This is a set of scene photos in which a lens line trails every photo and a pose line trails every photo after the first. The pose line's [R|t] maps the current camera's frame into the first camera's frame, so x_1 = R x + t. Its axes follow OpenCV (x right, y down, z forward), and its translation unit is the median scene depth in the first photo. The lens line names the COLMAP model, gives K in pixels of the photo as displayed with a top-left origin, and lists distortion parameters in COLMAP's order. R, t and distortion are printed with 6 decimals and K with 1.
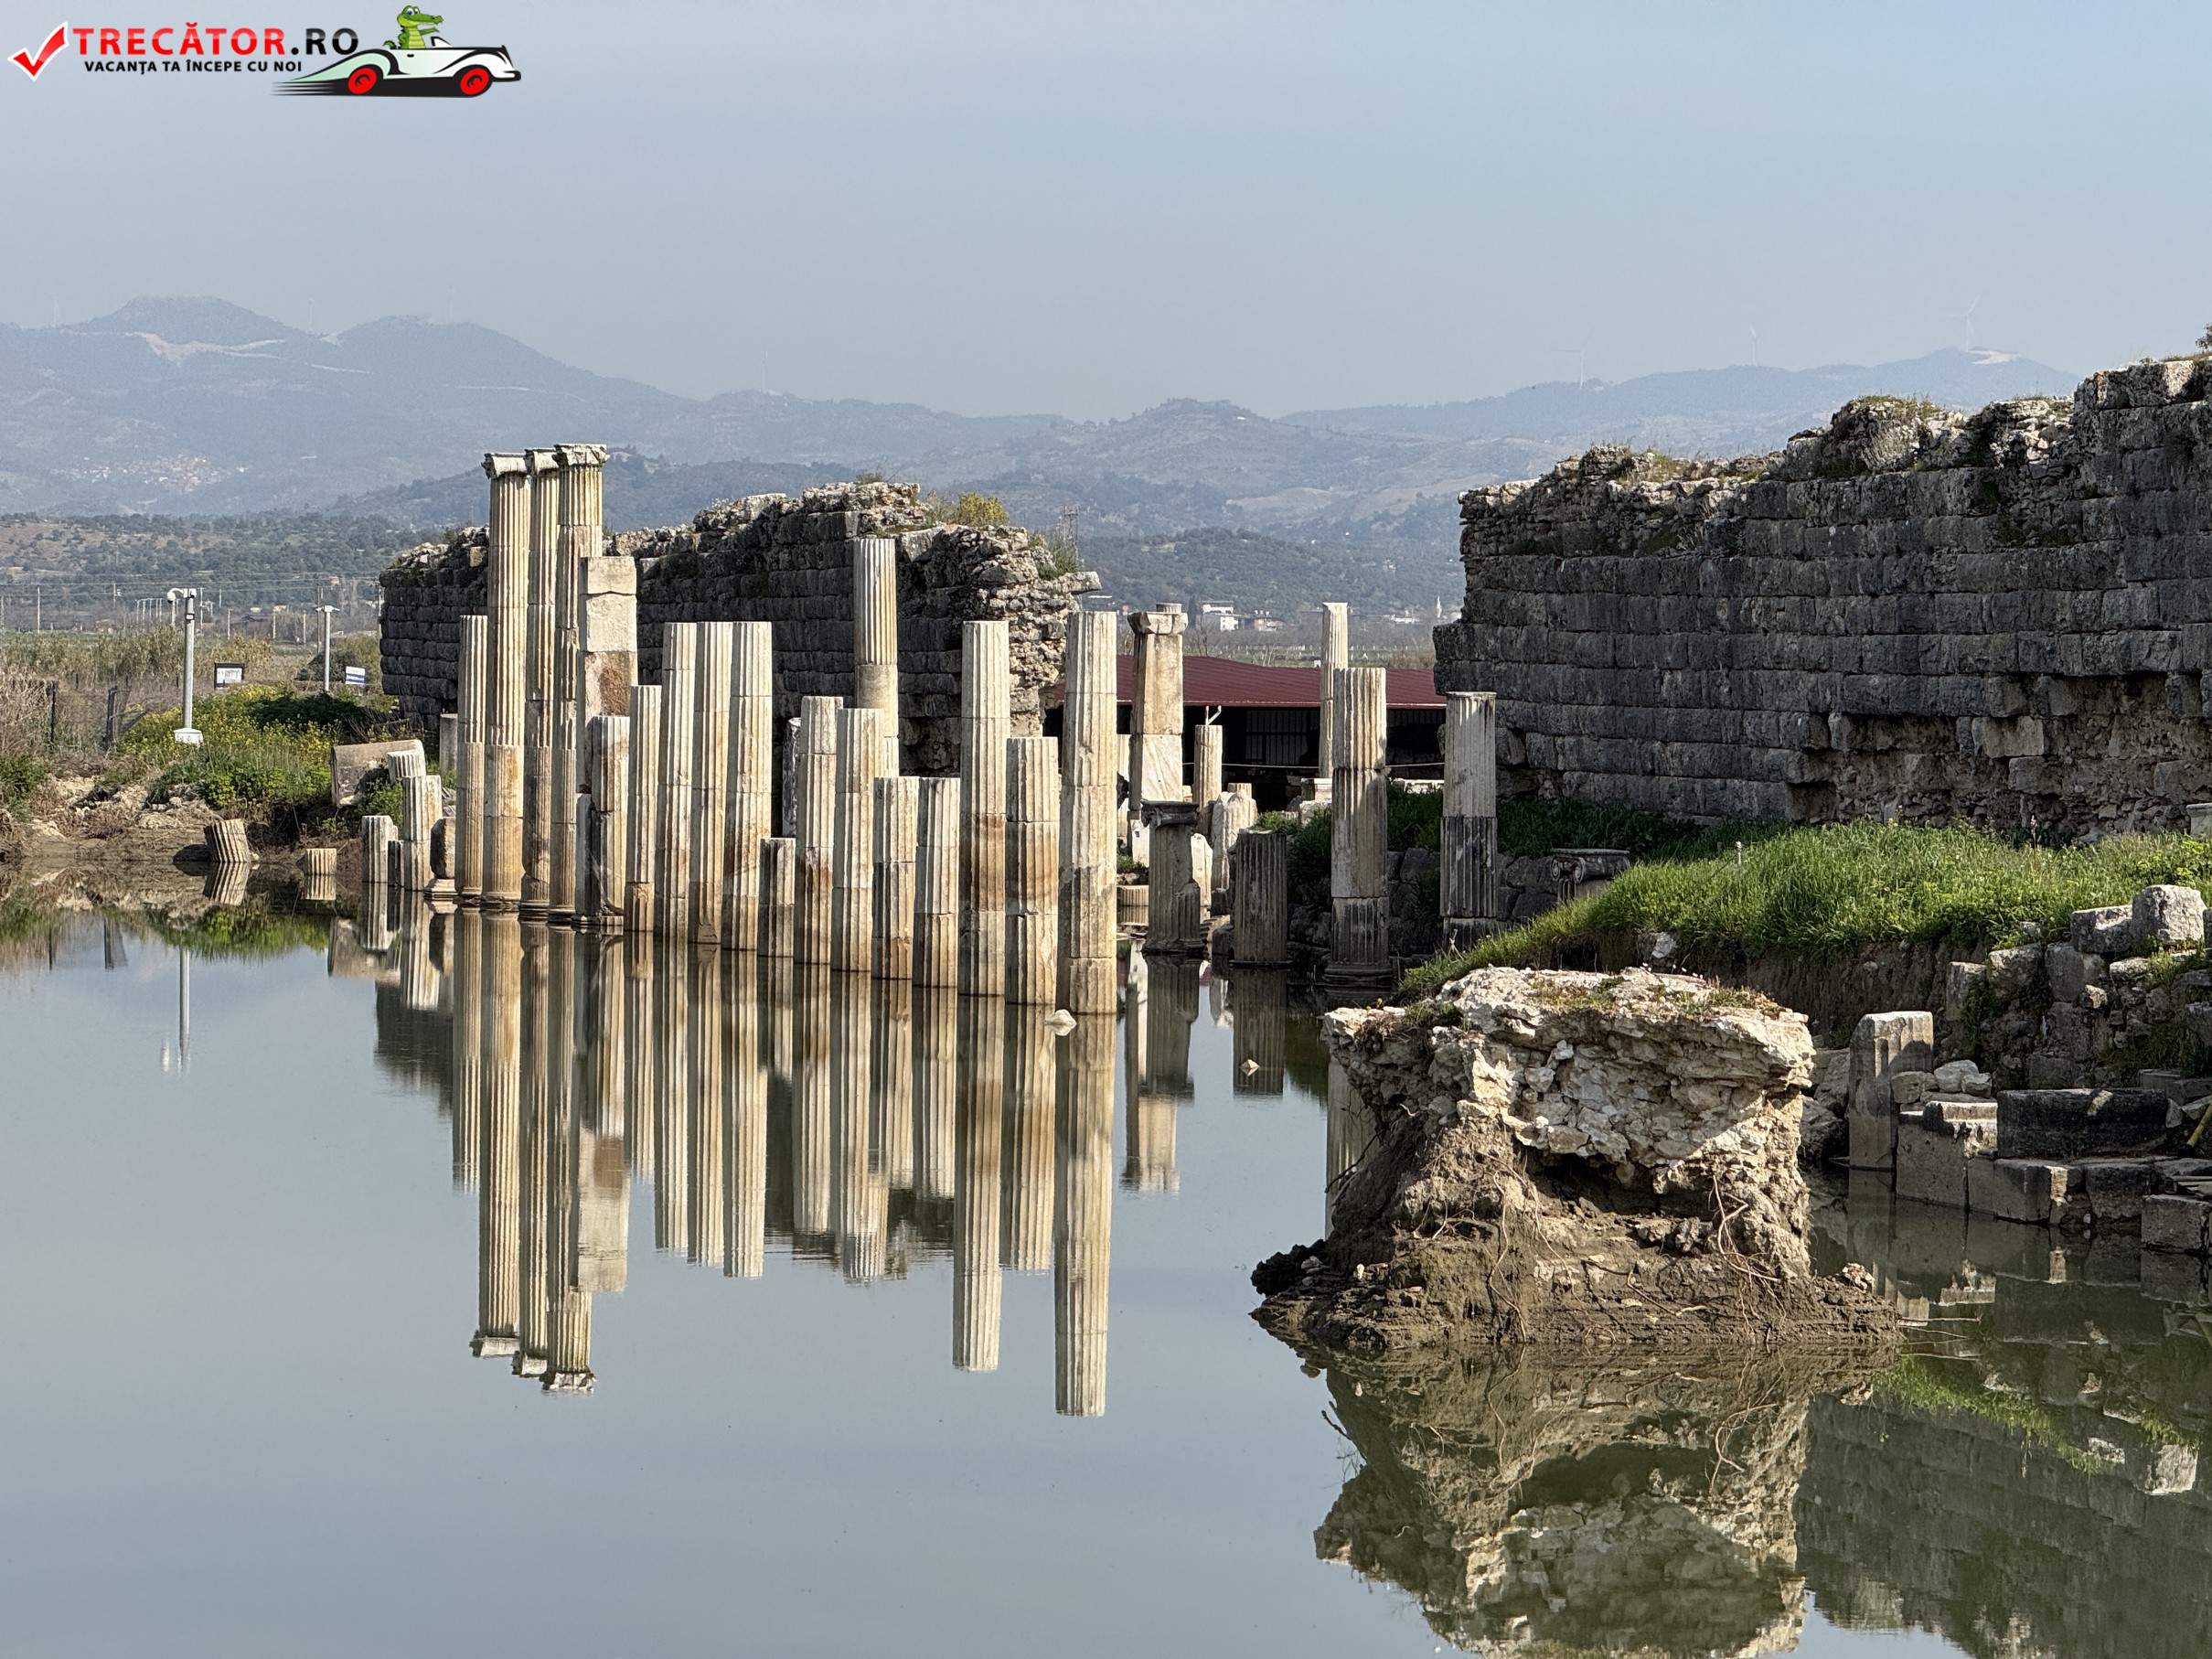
lens RADIAL K [[7811.3, 0, 1068.8], [0, 7811.3, 824.9], [0, 0, 1]] dist [0.223606, 0.362348]
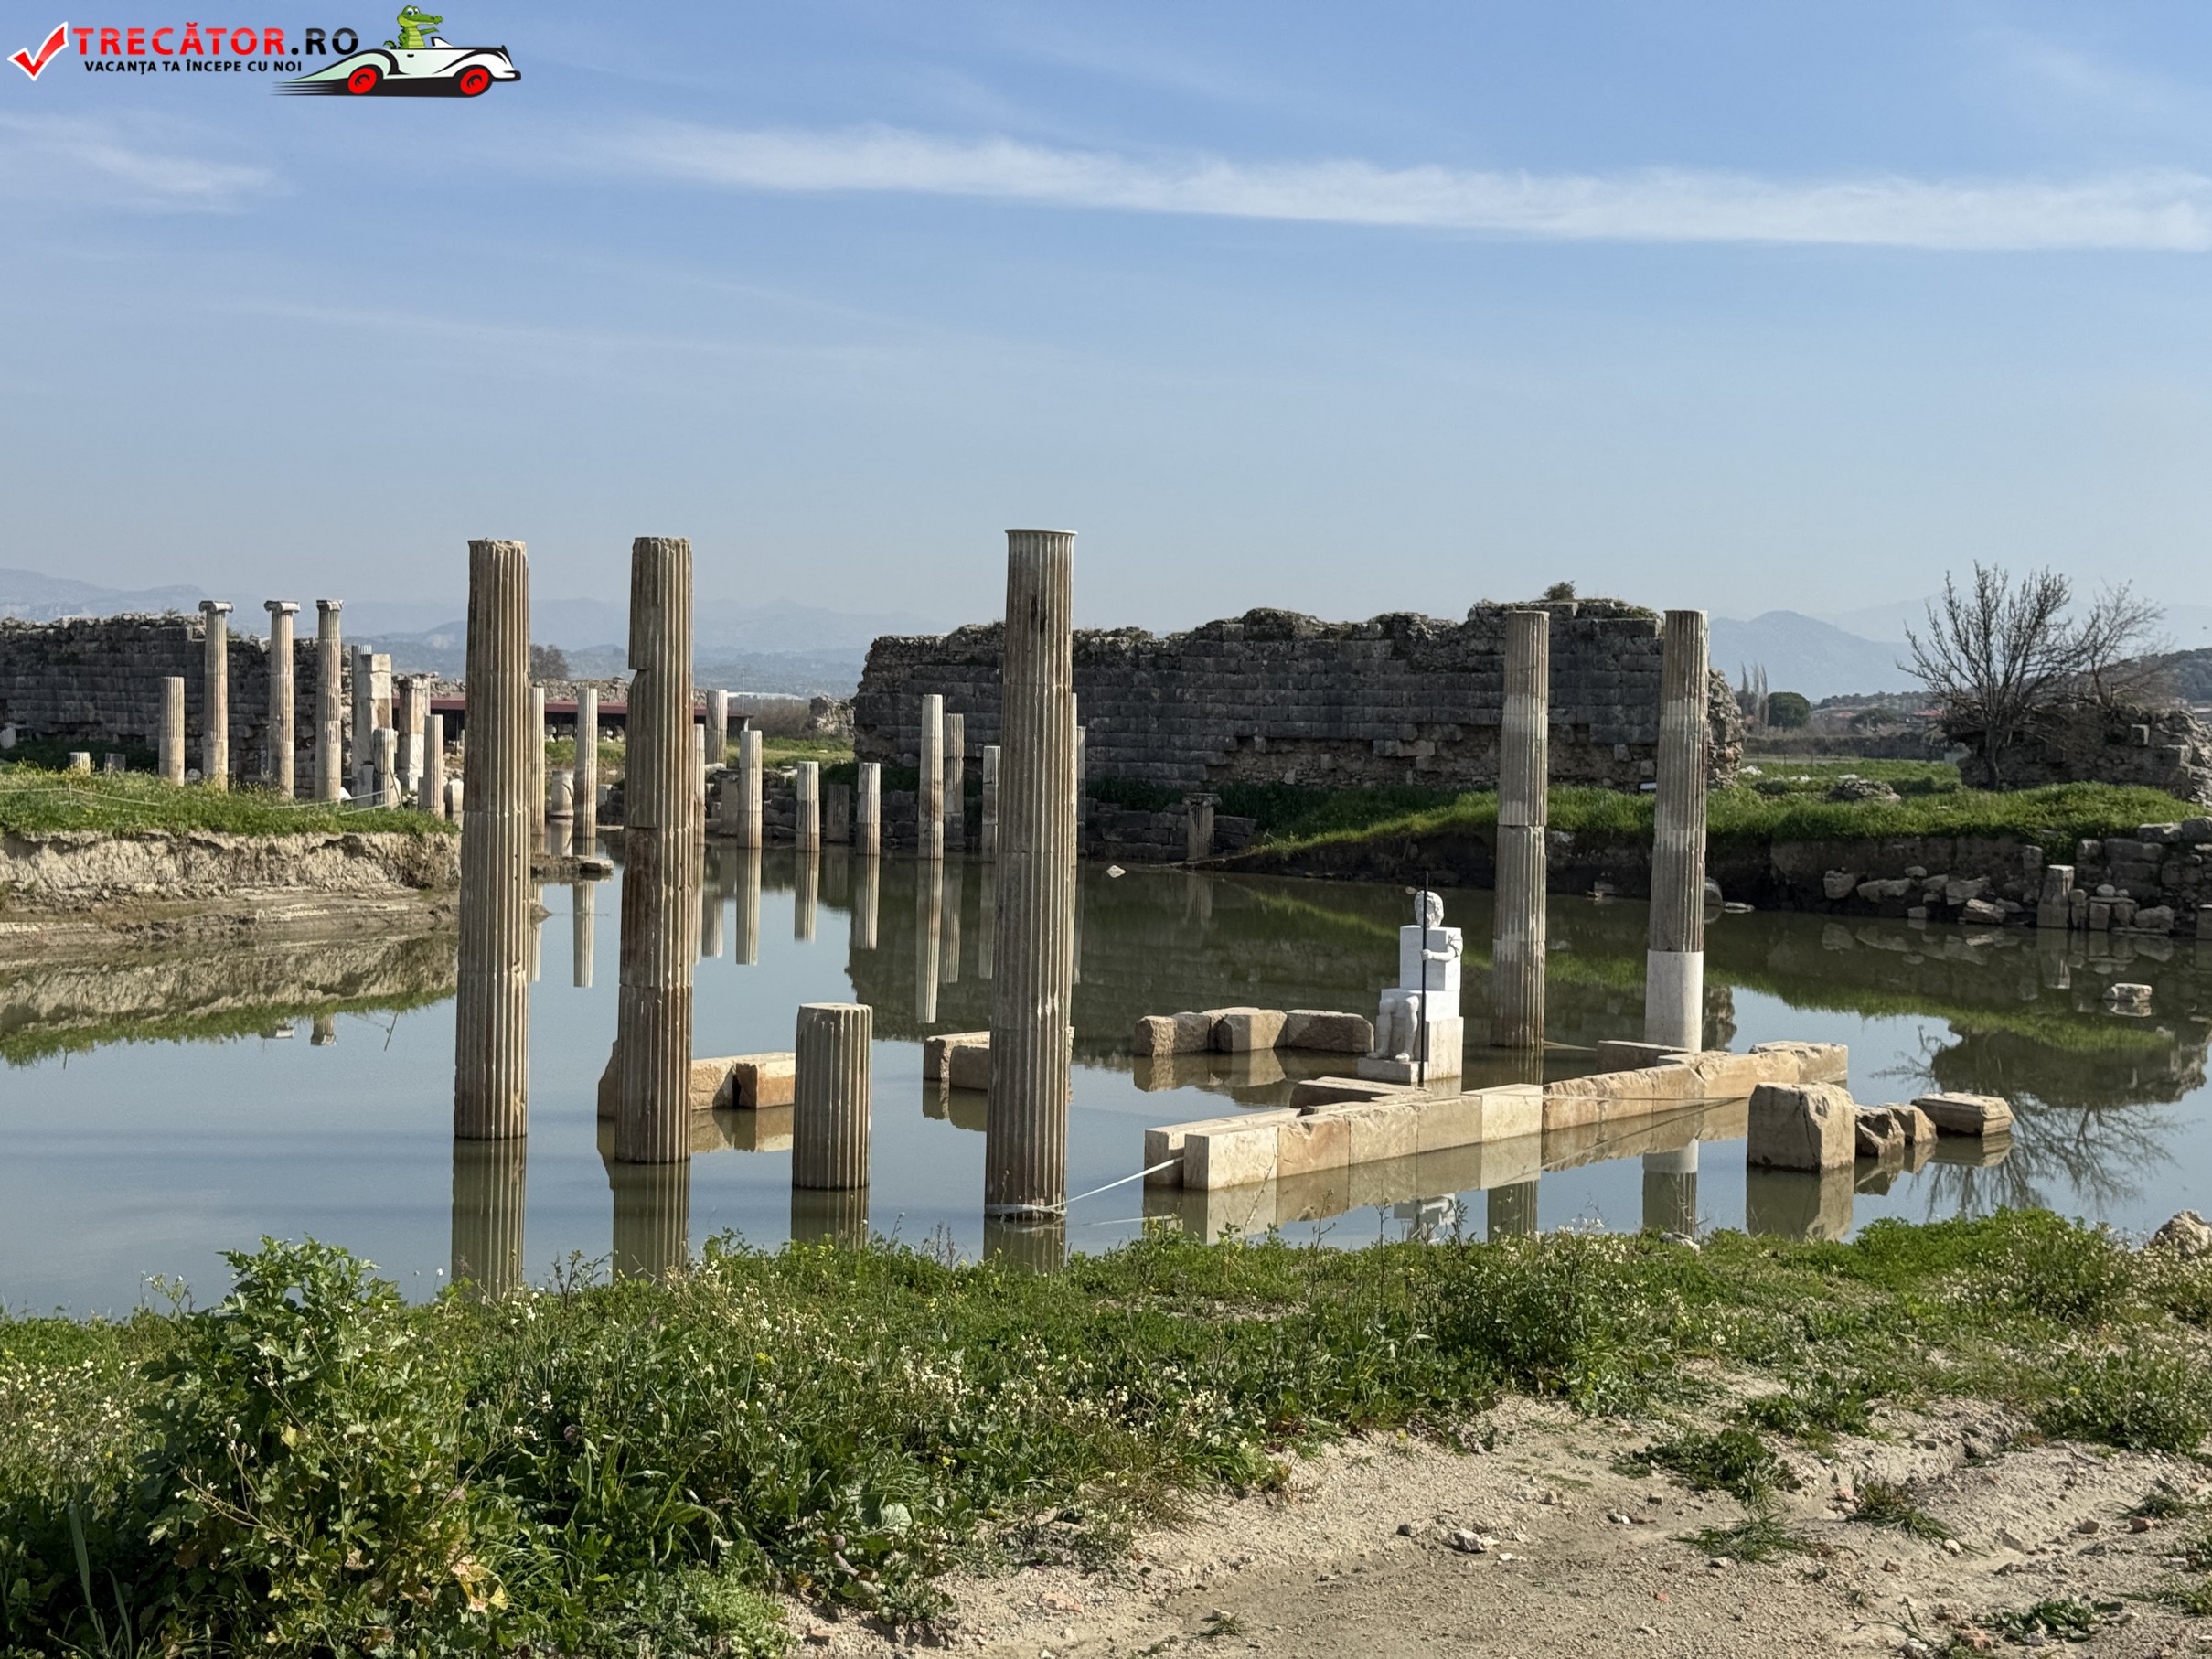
lens RADIAL K [[3098.3, 0, 1089.7], [0, 3098.3, 830.0], [0, 0, 1]] dist [0.143829, -0.132552]
pose [[0.803763, -0.016381, 0.594724, -0.490727], [0.001007, 0.999657, 0.026173, -0.009857], [-0.594949, -0.020438, 0.803504, 0.233742]]
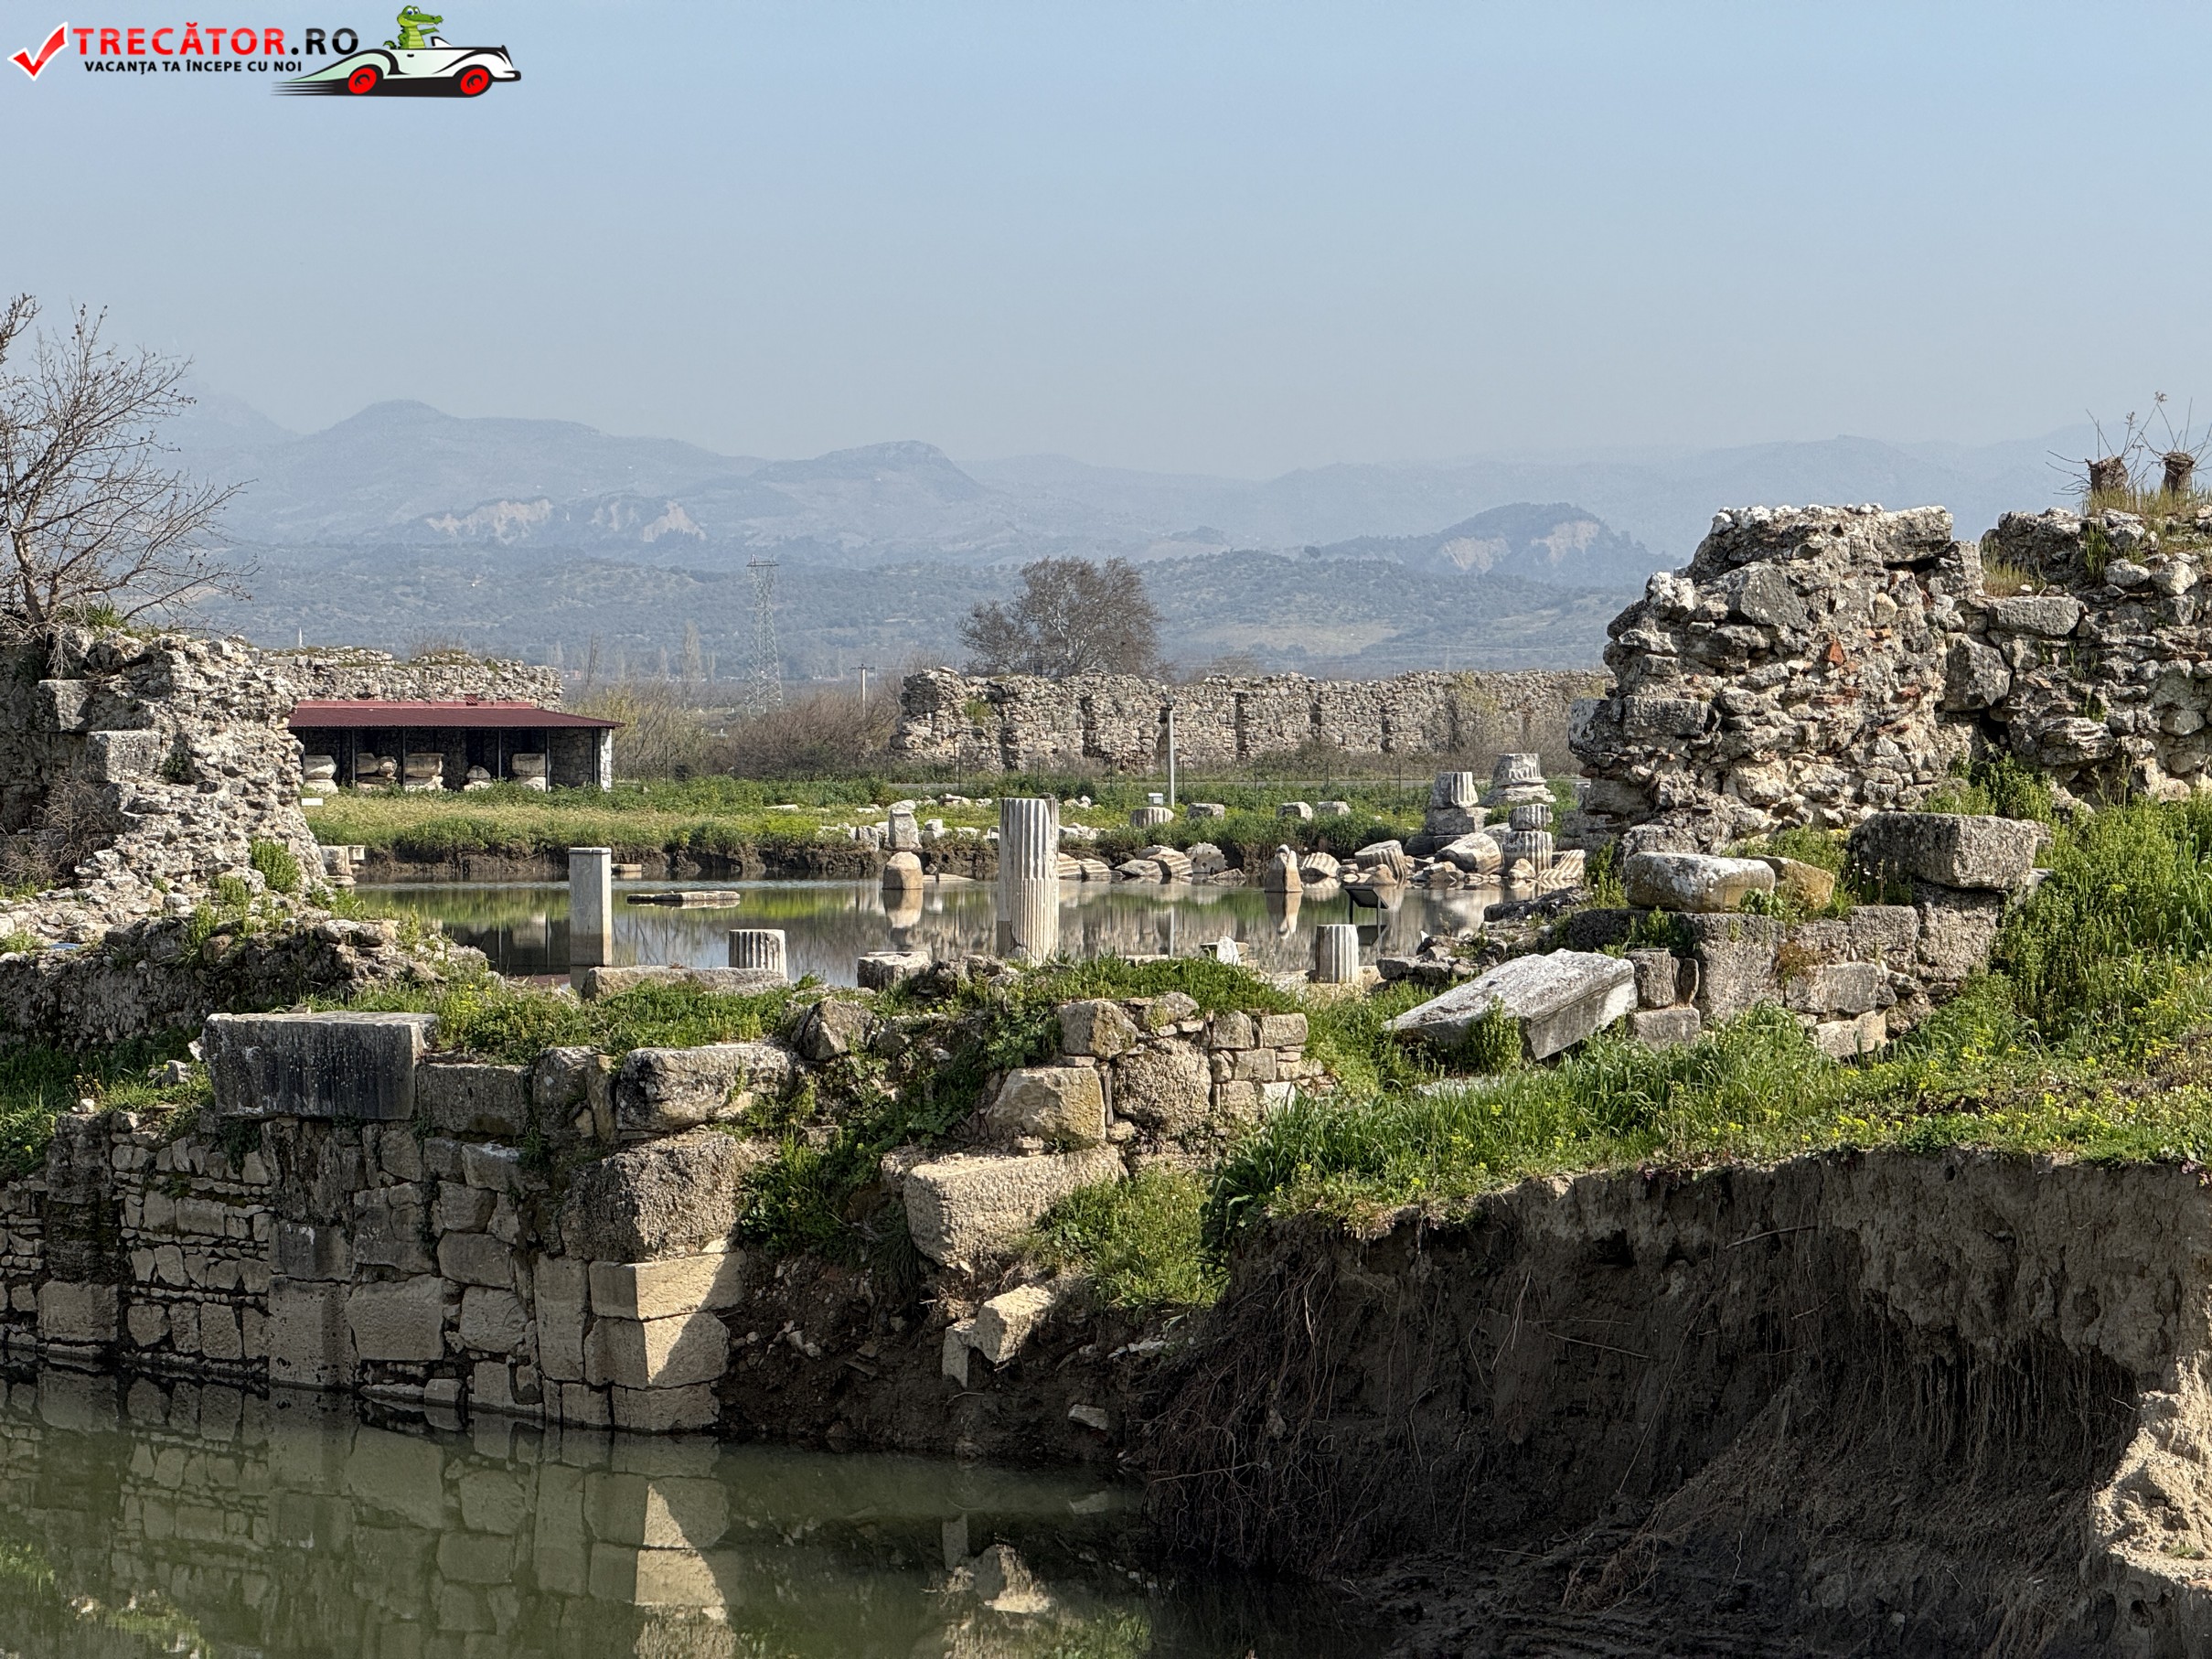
lens RADIAL K [[7829.1, 0, 1056.7], [0, 7829.1, 832.7], [0, 0, 1]] dist [0.220720, 1.318554]
pose [[0.932448, -0.020157, 0.360742, -0.015499], [0.021543, 0.999768, 0.000180, 0.001113], [-0.360661, 0.007604, 0.932666, -0.023472]]
